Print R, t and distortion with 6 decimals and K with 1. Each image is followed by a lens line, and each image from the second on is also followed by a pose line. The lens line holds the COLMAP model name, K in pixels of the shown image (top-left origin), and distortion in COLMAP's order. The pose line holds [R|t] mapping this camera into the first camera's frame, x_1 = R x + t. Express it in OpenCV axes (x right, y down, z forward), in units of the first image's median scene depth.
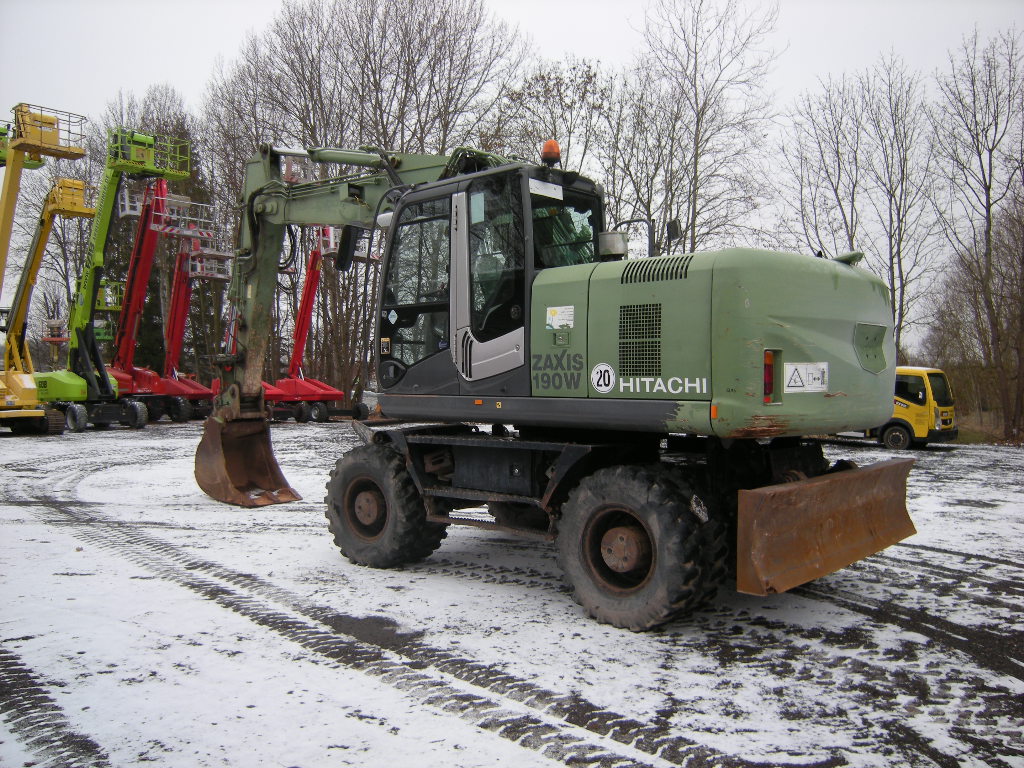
lens RADIAL K [[844.4, 0, 512.0], [0, 844.4, 384.0], [0, 0, 1]] dist [-0.084813, 0.001566]
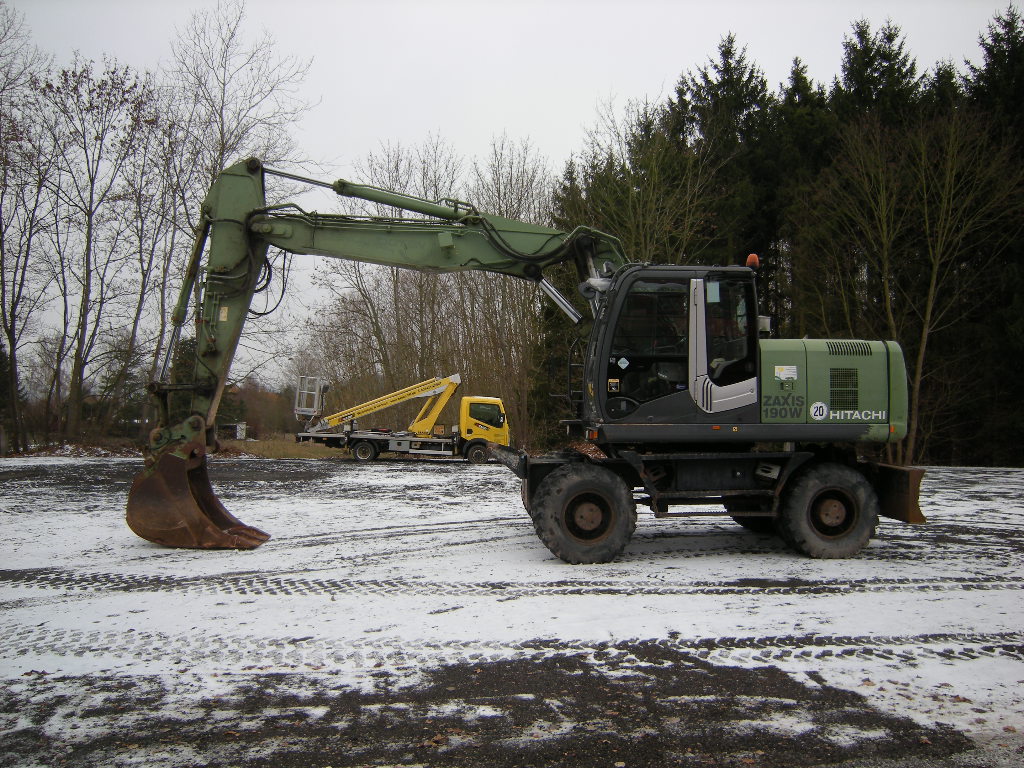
lens RADIAL K [[844.4, 0, 512.0], [0, 844.4, 384.0], [0, 0, 1]] dist [-0.084813, 0.001566]
pose [[0.703113, 0.018509, 0.710837, -1.447612], [0.002637, 0.999586, -0.028636, -0.014367], [-0.711073, 0.022009, 0.702773, 0.268184]]
